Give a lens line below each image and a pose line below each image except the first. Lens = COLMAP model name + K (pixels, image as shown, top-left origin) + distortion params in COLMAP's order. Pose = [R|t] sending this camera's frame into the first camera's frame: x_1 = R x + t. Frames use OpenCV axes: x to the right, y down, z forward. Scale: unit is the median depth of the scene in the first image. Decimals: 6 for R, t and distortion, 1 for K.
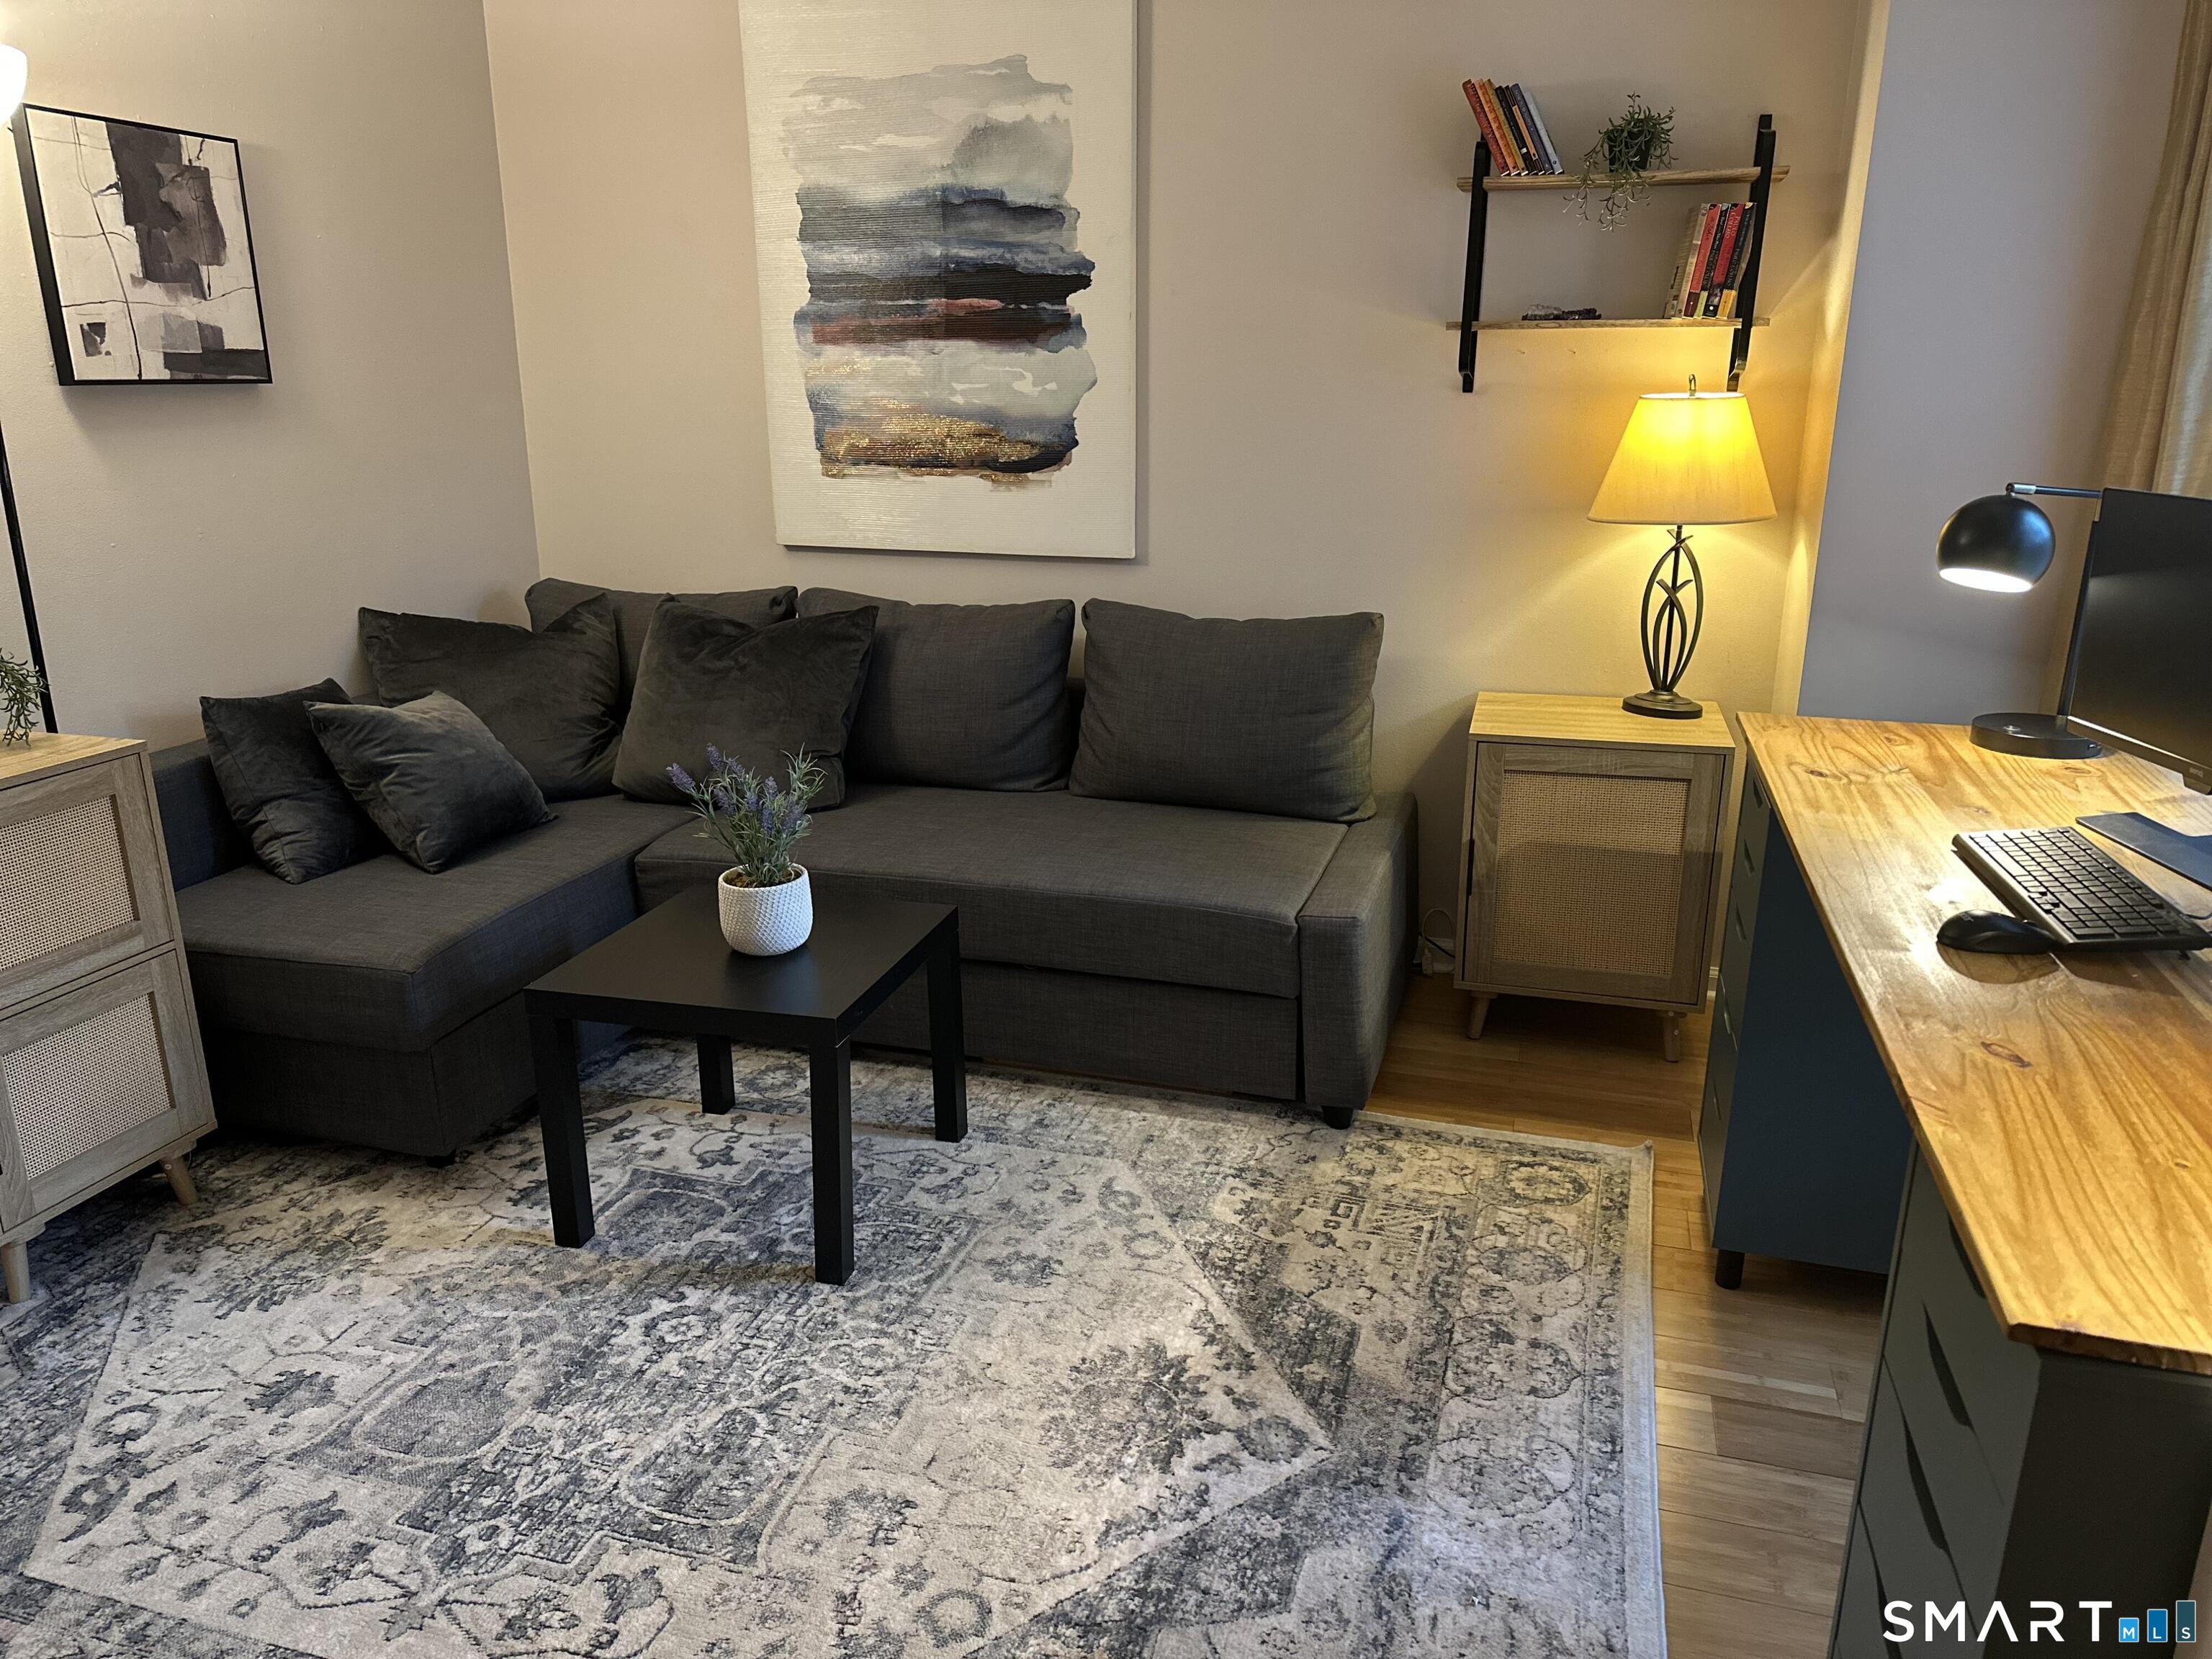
lens RADIAL K [[1553.4, 0, 1106.7], [0, 1553.4, 820.5], [0, 0, 1]] dist [0.050464, -0.055784]
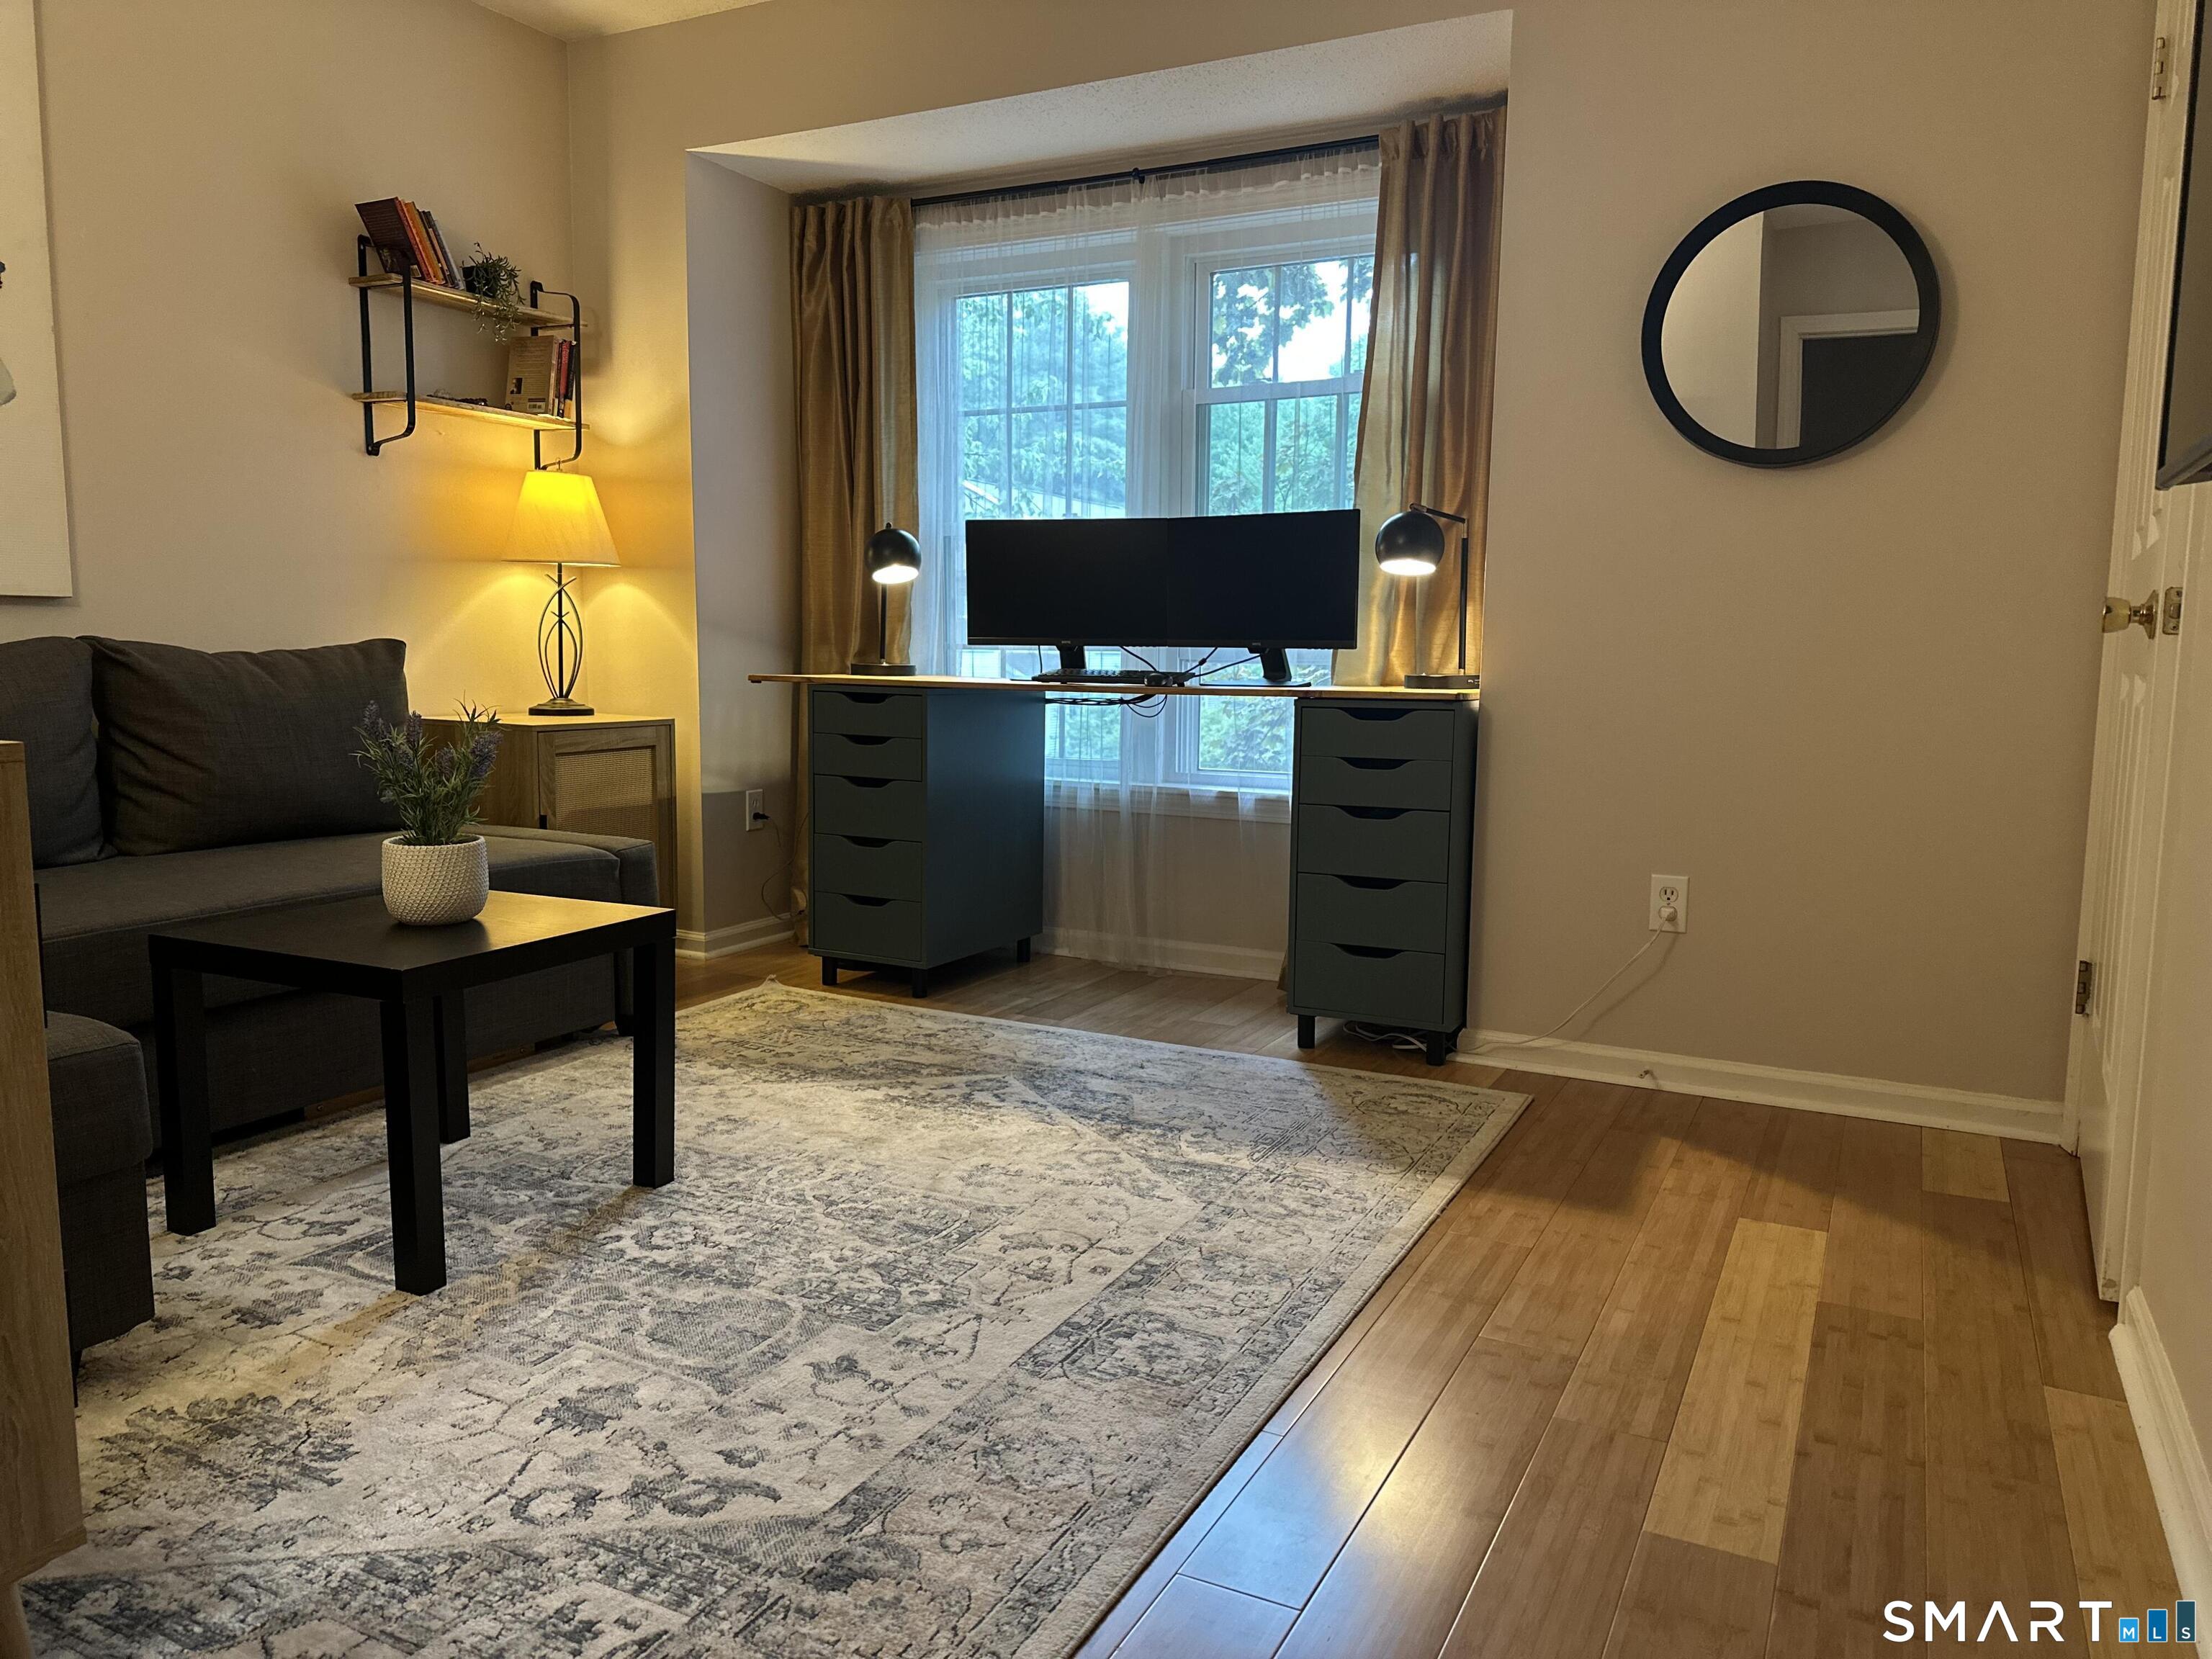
lens RADIAL K [[1553.4, 0, 1106.5], [0, 1553.4, 842.1], [0, 0, 1]] dist [0.050464, -0.055784]
pose [[0.177687, -0.118007, 0.976986, -1.254717], [0.267711, 0.961139, 0.067404, 0.096640], [-0.946973, 0.249574, 0.202374, 0.508632]]
